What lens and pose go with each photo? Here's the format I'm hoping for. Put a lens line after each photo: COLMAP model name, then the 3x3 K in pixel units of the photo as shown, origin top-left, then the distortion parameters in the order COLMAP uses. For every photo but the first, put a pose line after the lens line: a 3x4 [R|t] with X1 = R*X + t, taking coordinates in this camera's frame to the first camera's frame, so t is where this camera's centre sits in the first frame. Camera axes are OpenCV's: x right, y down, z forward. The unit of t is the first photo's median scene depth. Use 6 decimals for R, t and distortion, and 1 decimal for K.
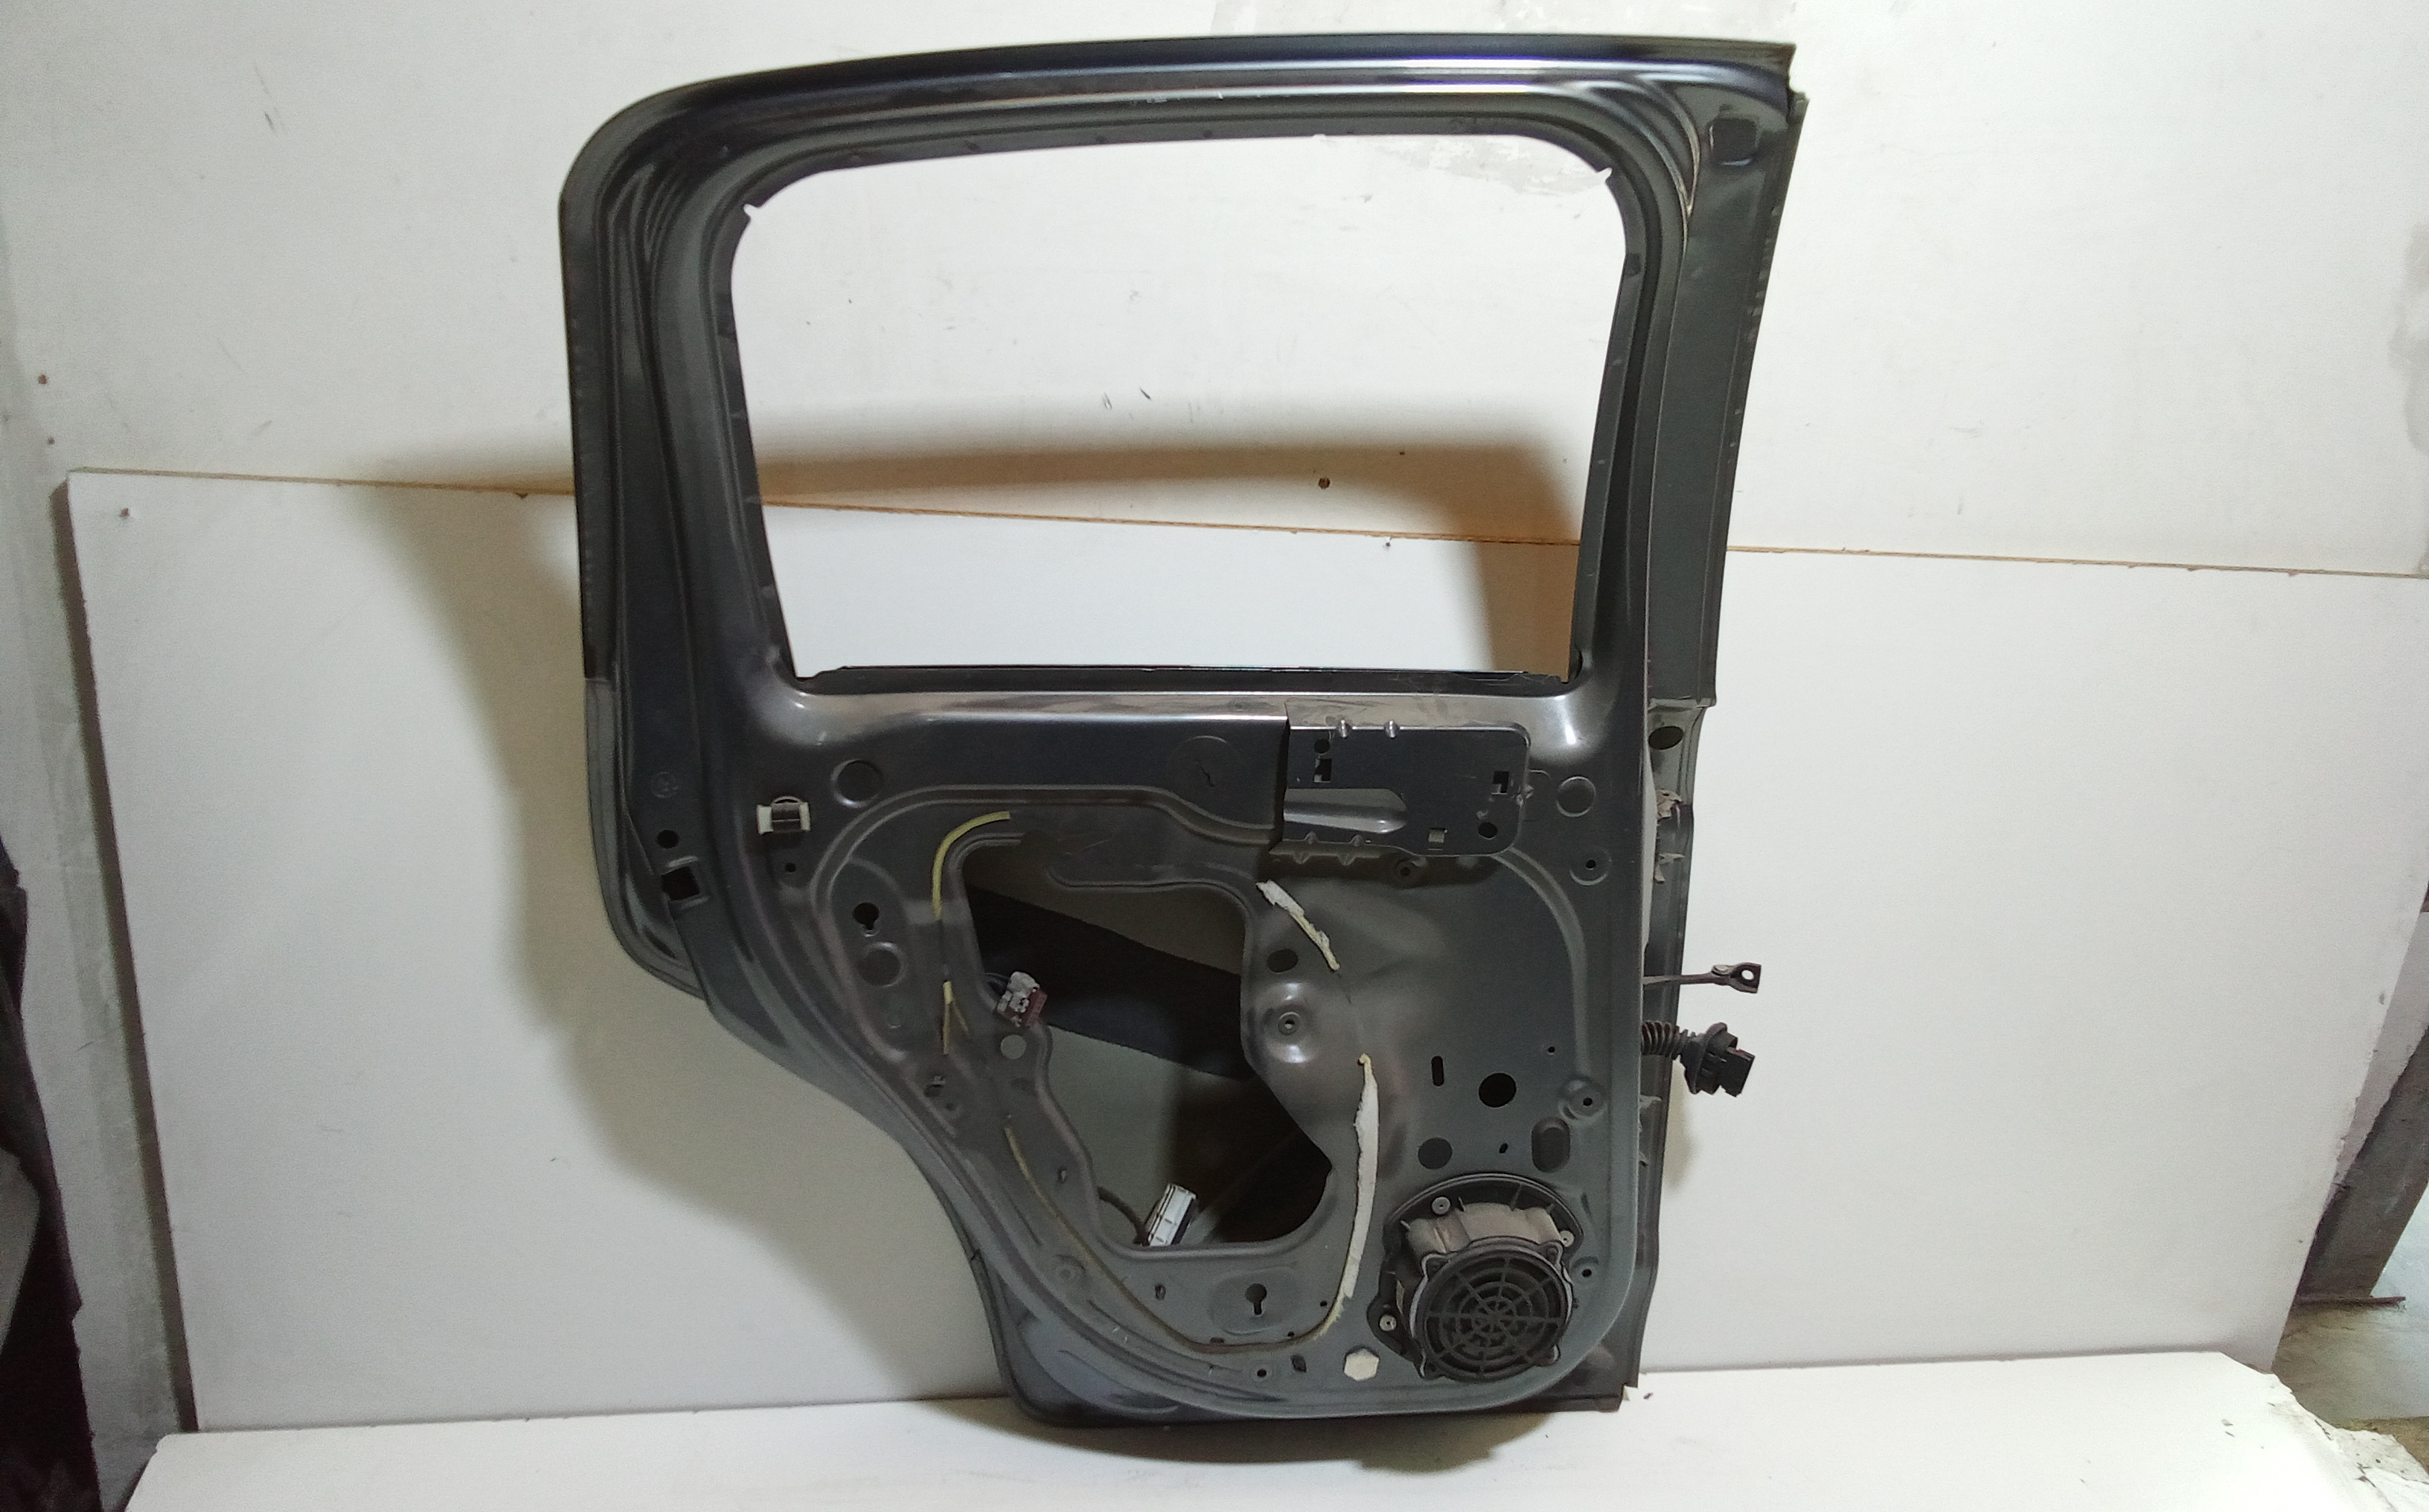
lens RADIAL K [[1654.2, 0, 1226.6], [0, 1654.2, 784.9], [0, 0, 1]] dist [0.058743, -0.070094]
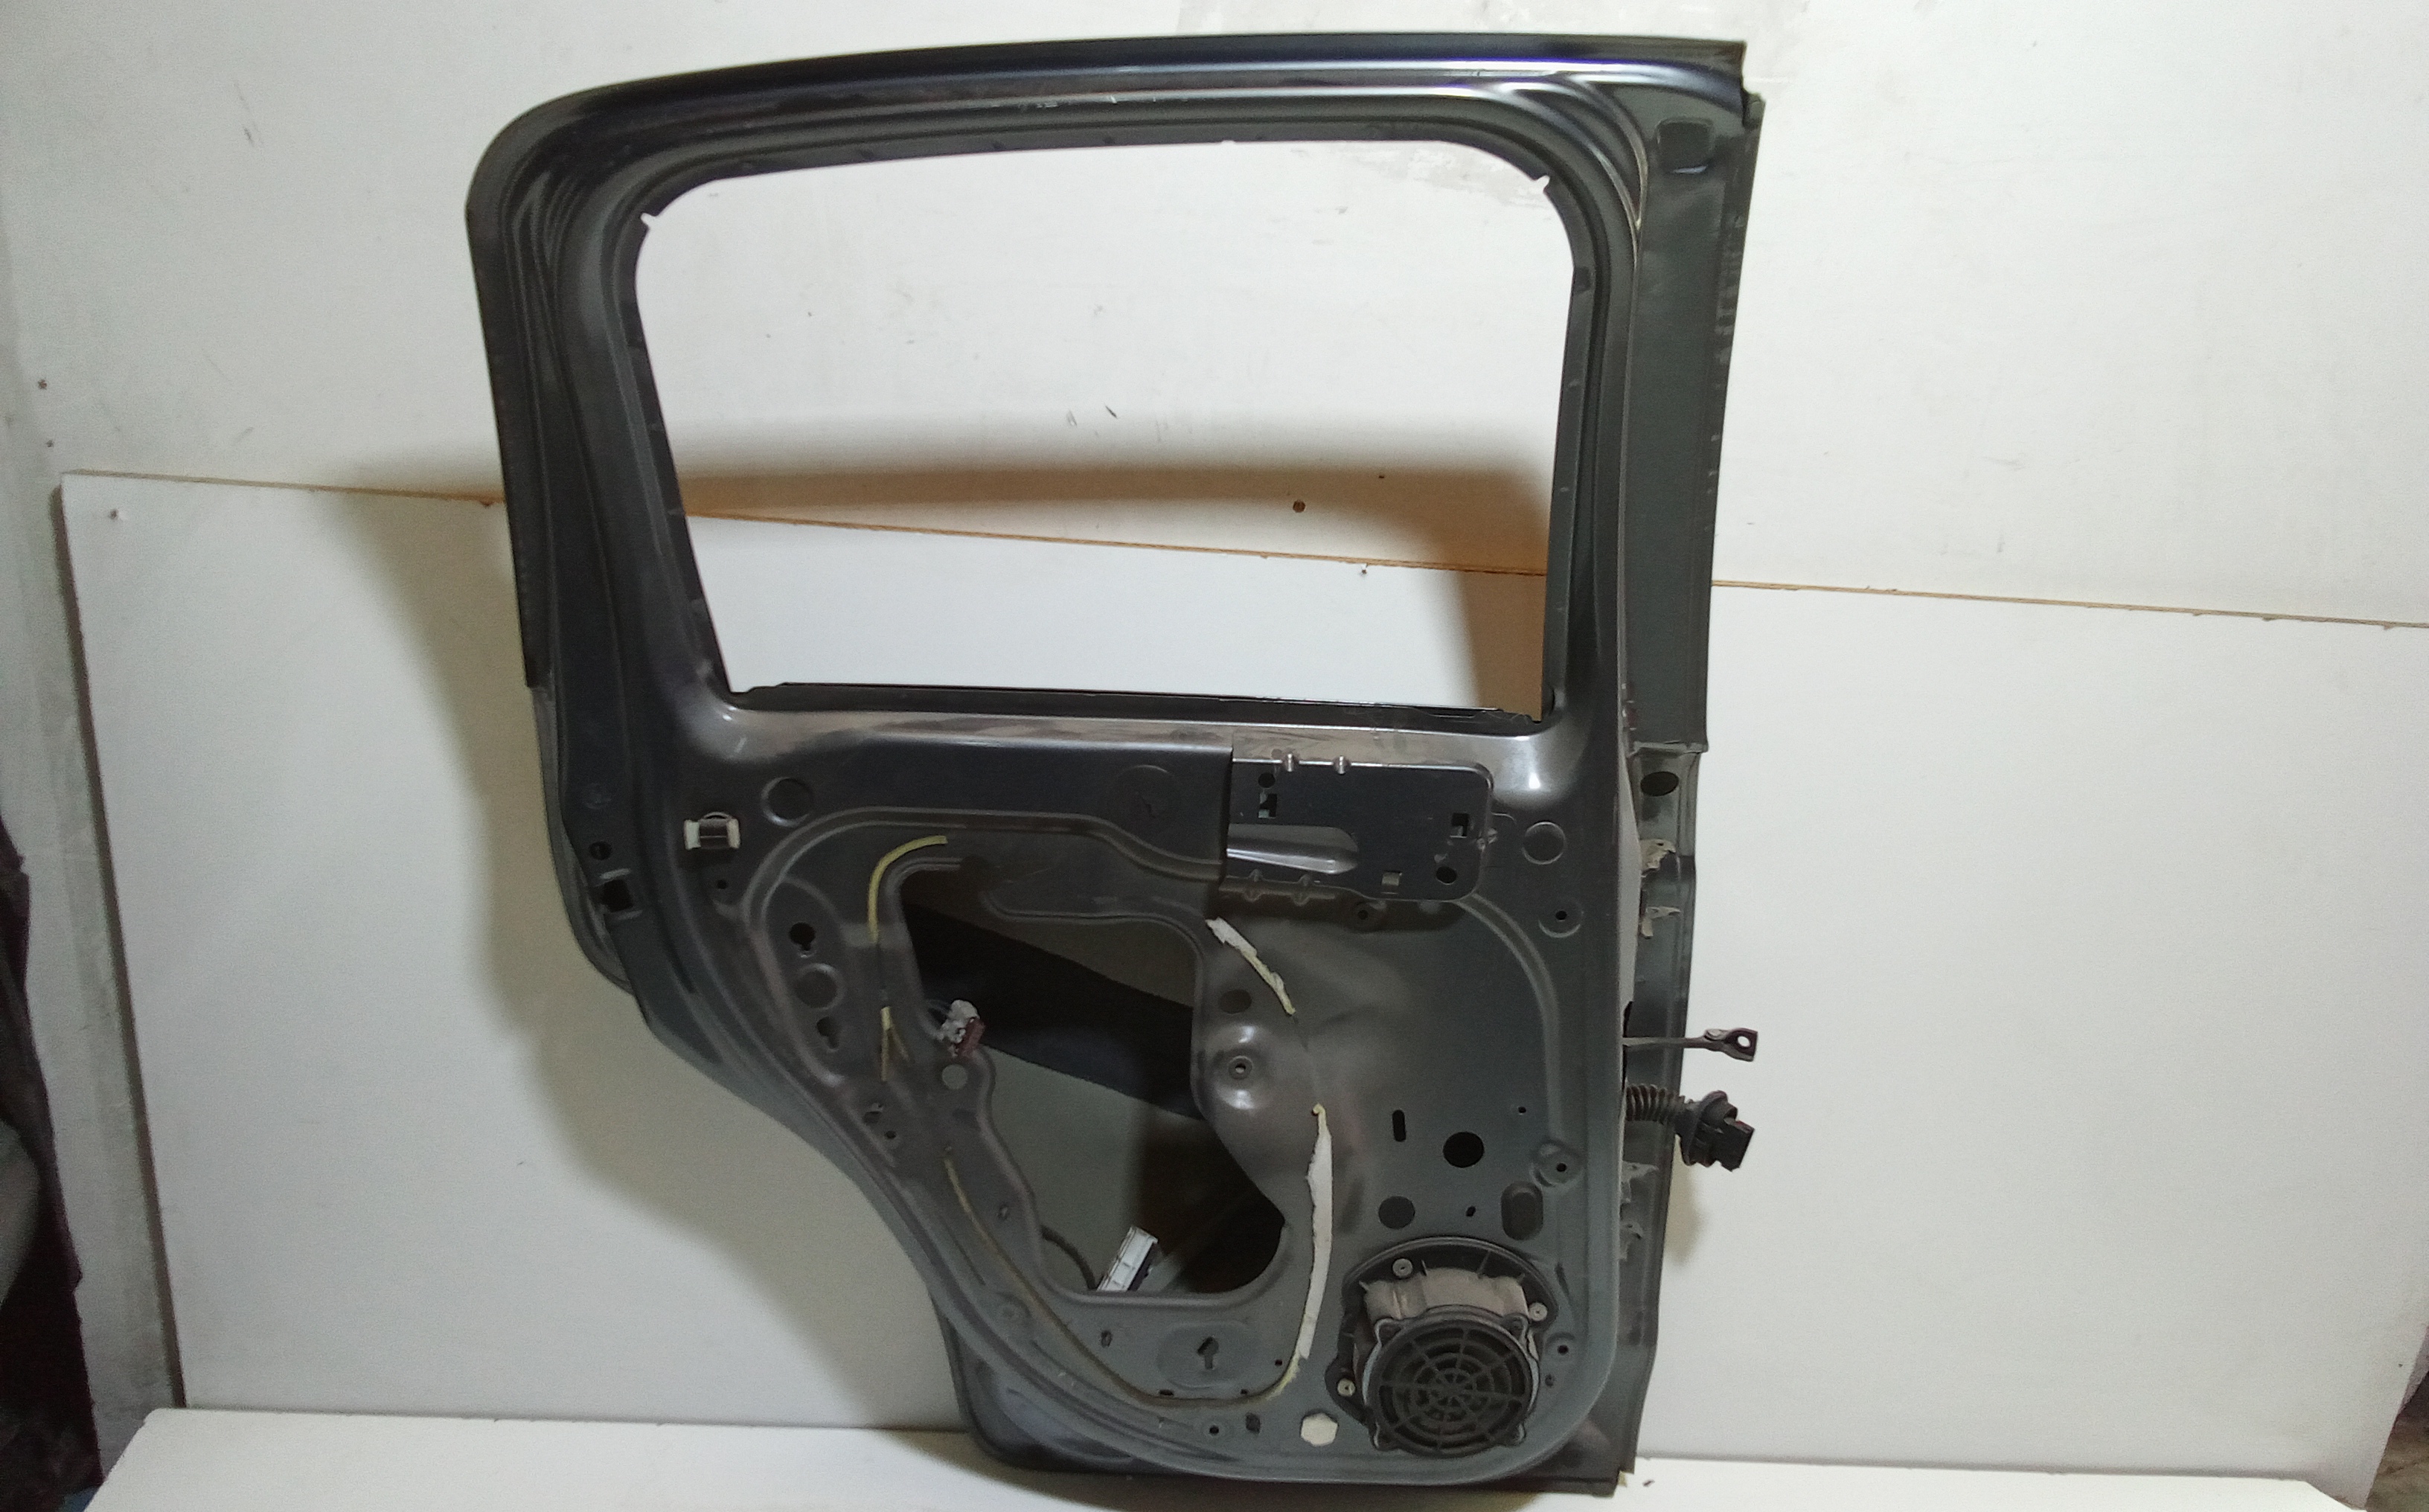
lens RADIAL K [[1654.2, 0, 1226.6], [0, 1654.2, 784.9], [0, 0, 1]] dist [0.058743, -0.070094]
pose [[0.993794, 0.035668, -0.105363, 0.127473], [-0.037042, 0.999252, -0.011110, -0.008787], [0.104888, 0.014944, 0.994372, 0.043781]]
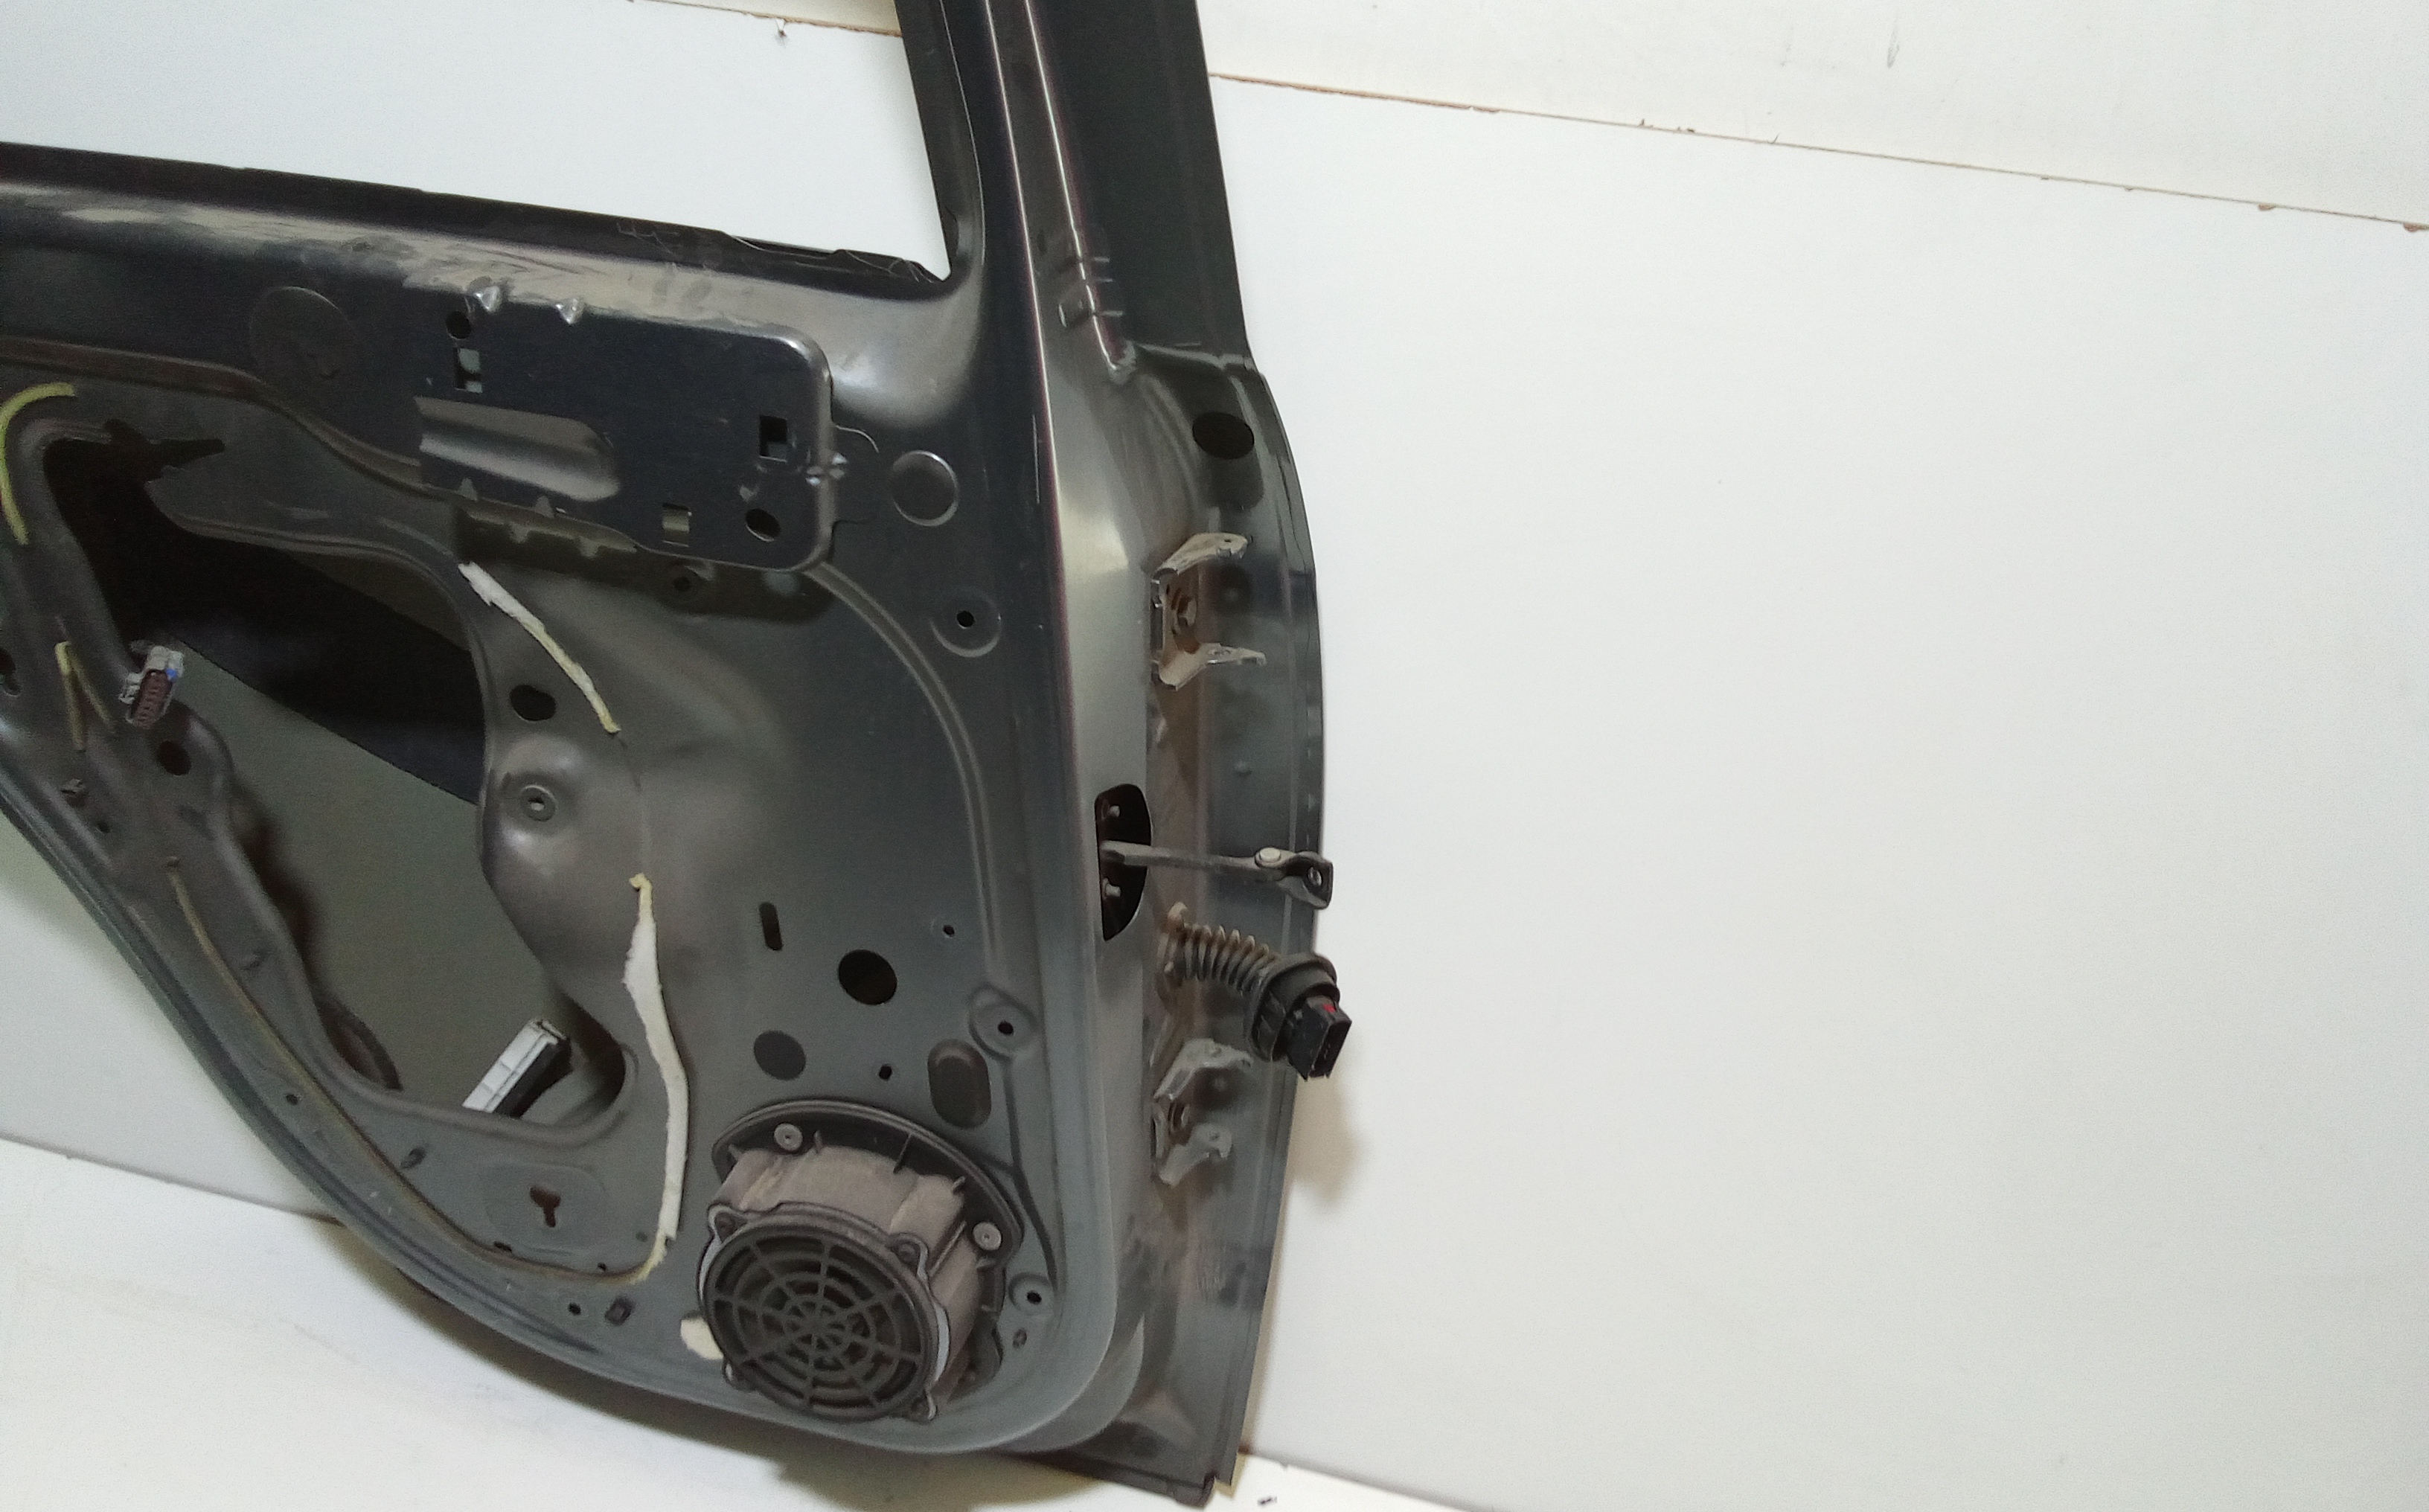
lens RADIAL K [[1654.2, 0, 1226.6], [0, 1654.2, 784.9], [0, 0, 1]] dist [0.058743, -0.070094]
pose [[0.934759, 0.179420, -0.306650, 0.487419], [-0.153087, 0.982285, 0.108078, 0.028596], [0.320609, -0.054083, 0.945666, 0.490515]]
